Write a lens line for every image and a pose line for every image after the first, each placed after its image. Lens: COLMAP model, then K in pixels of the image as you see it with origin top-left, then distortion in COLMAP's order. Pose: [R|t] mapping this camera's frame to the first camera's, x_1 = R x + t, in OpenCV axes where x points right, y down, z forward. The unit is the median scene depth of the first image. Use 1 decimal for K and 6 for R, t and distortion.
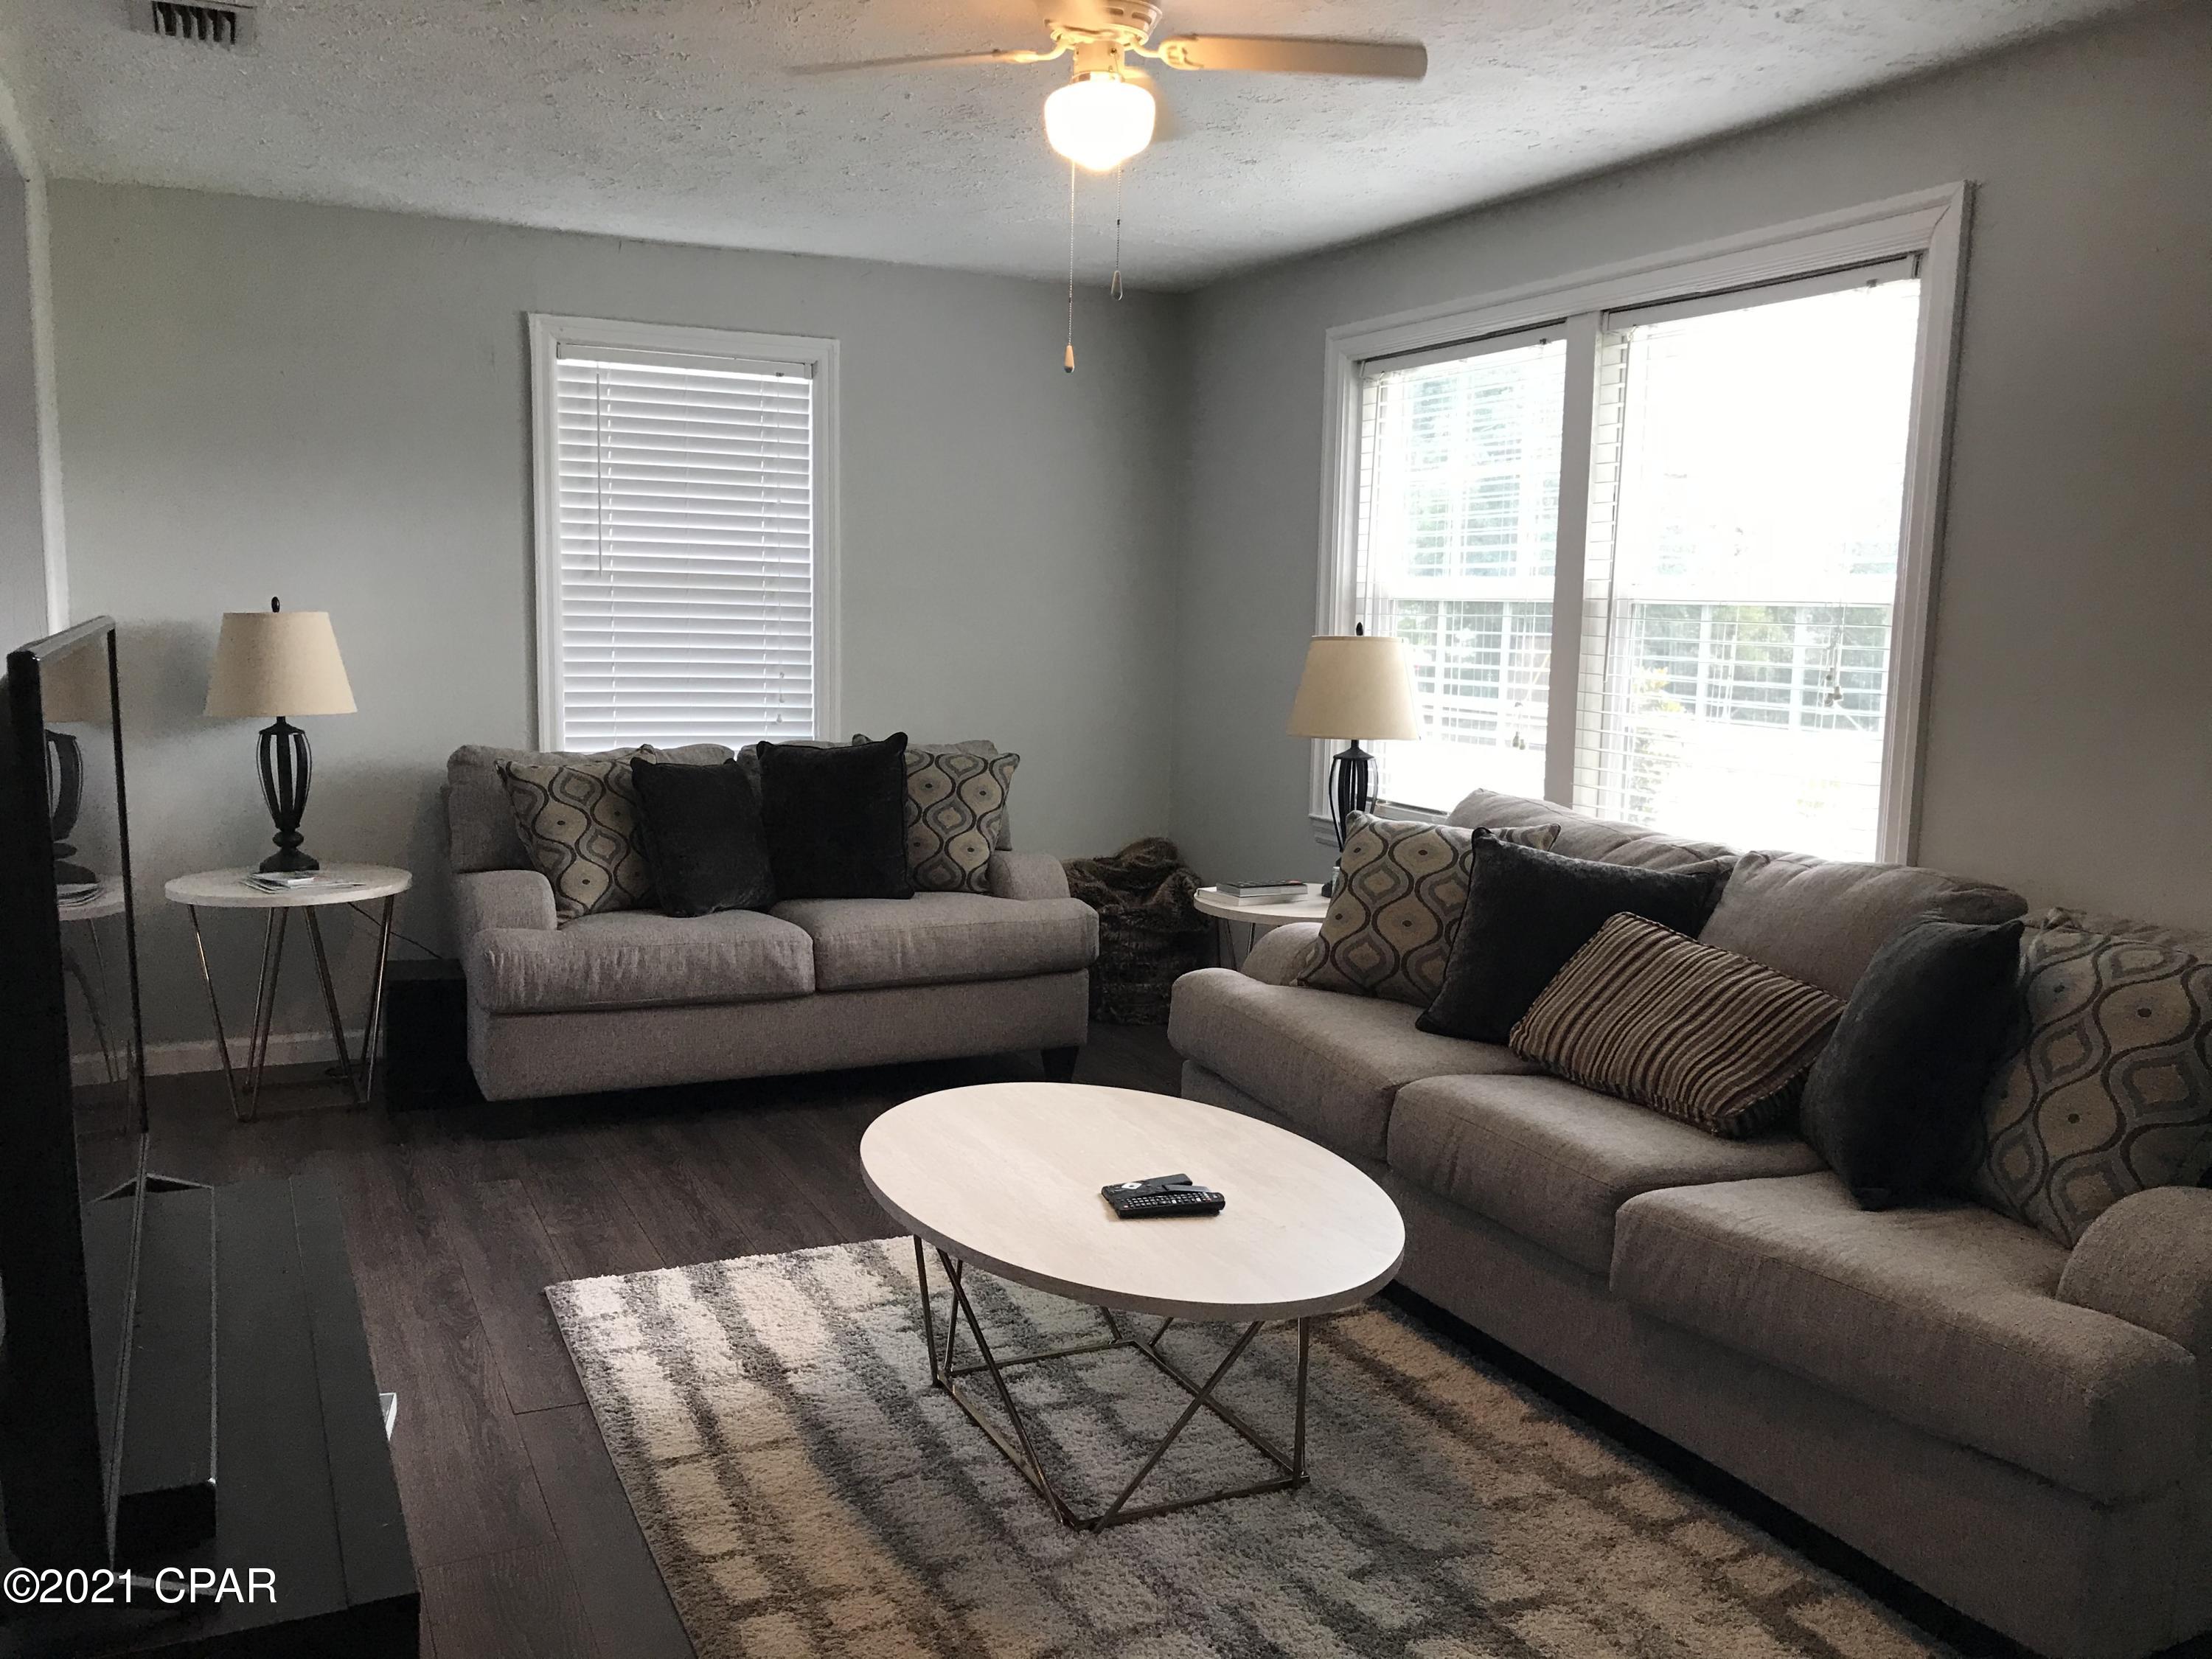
lens RADIAL K [[1809.1, 0, 1101.9], [0, 1809.1, 844.3], [0, 0, 1]] dist [0.105996, -0.345702]
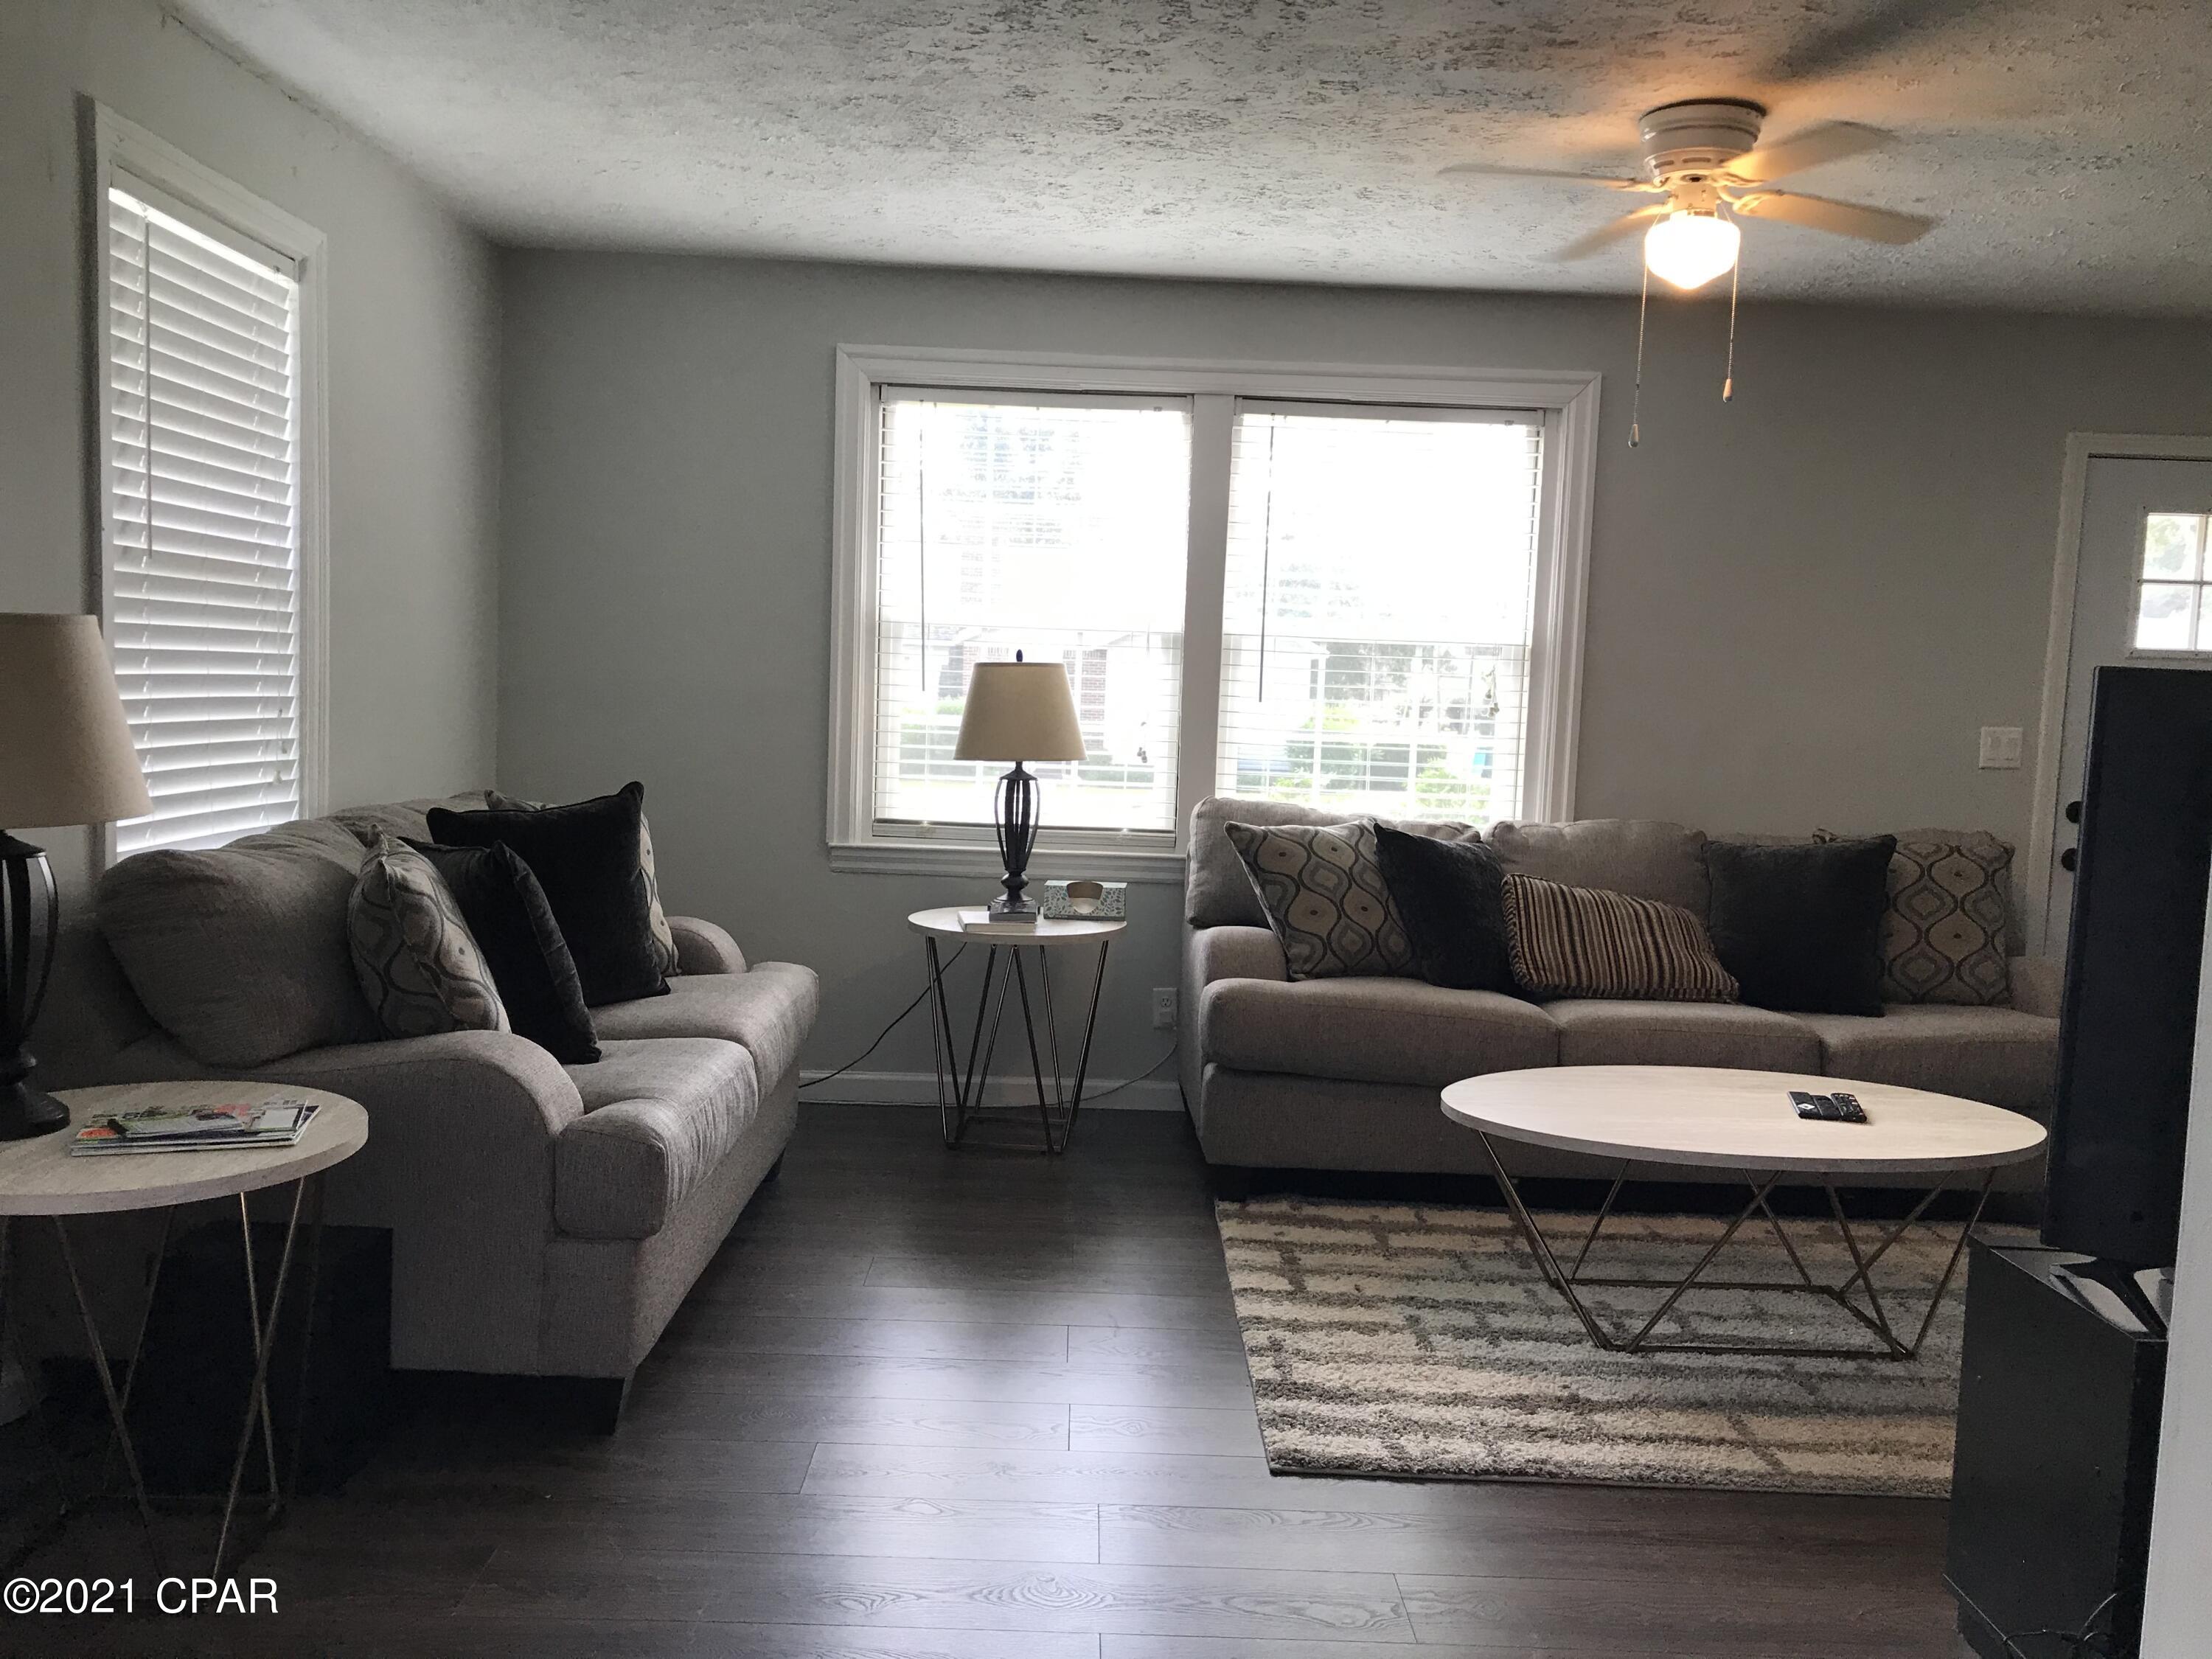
lens RADIAL K [[1822.5, 0, 1106.0], [0, 1822.5, 829.5], [0, 0, 1]] dist [0.051250, -0.076597]
pose [[0.422002, -0.085653, 0.902540, -0.784880], [0.086923, 0.994763, 0.053763, -0.070826], [-0.902418, 0.055764, 0.427237, 0.513300]]
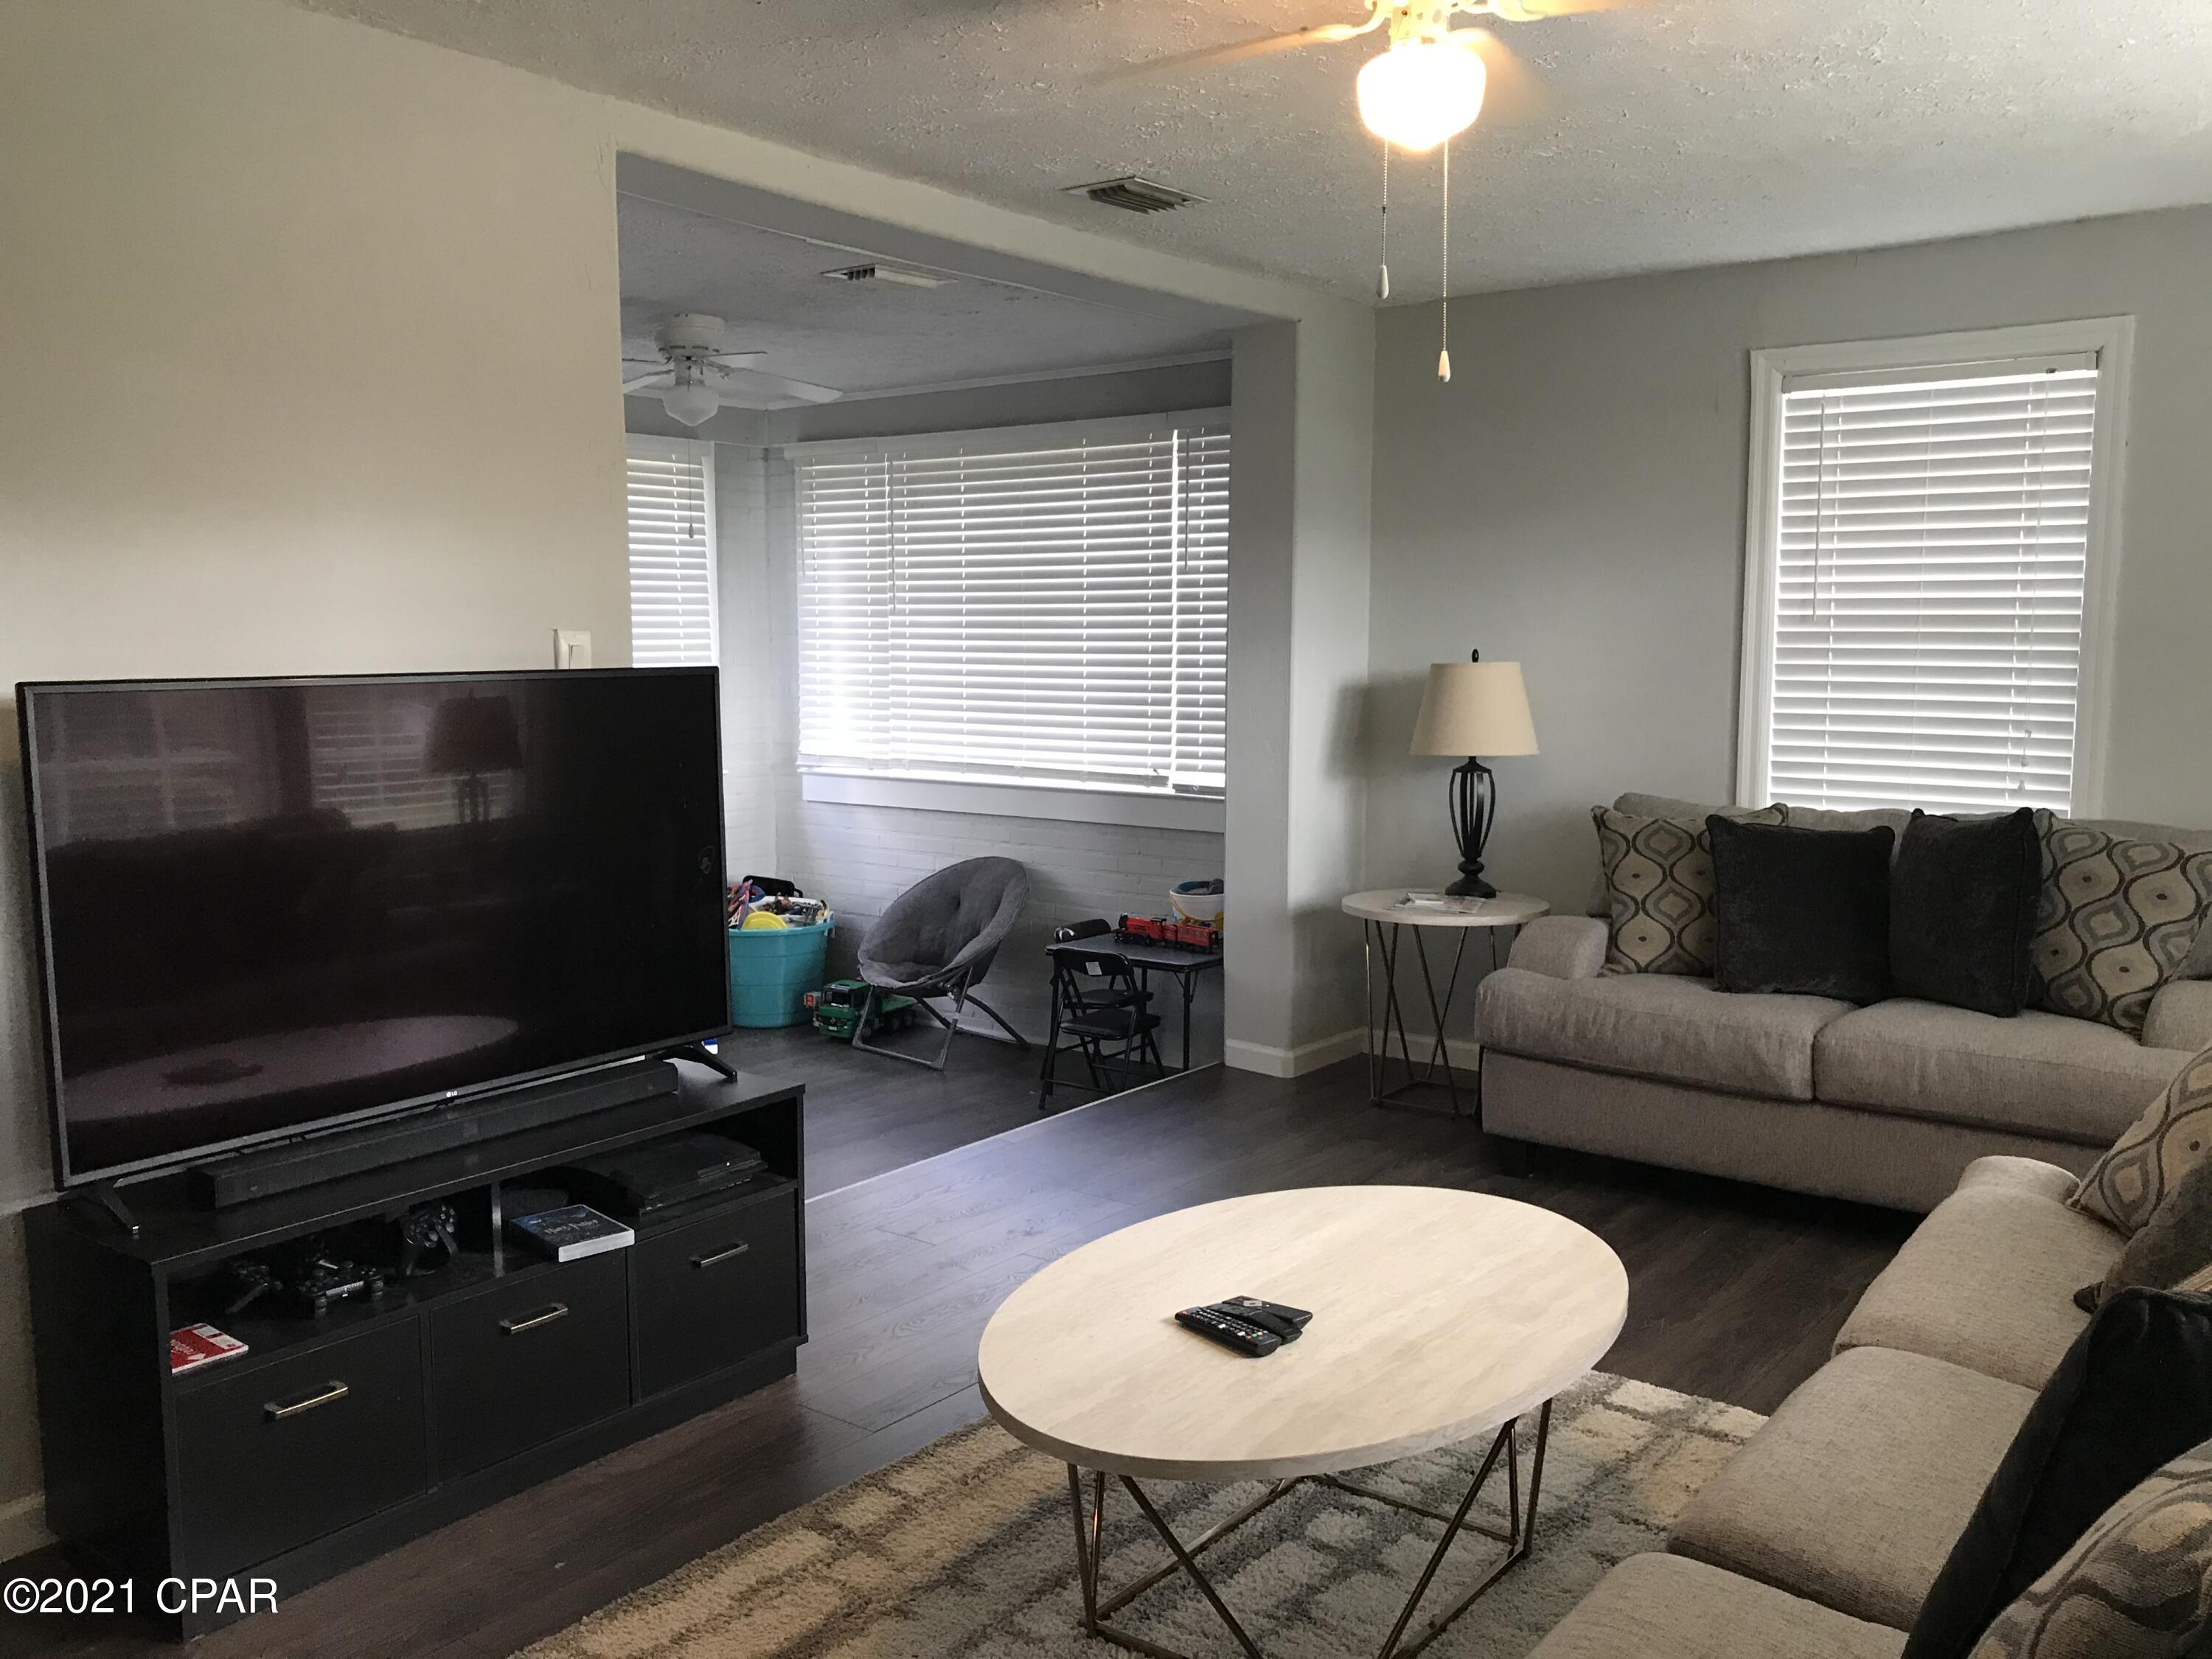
lens RADIAL K [[1822.5, 0, 1106.0], [0, 1822.5, 829.5], [0, 0, 1]] dist [0.051250, -0.076597]
pose [[0.457877, 0.074402, -0.885897, 0.439083], [-0.106474, 0.993909, 0.028442, -0.034076], [0.882617, 0.081301, 0.463010, 0.293129]]
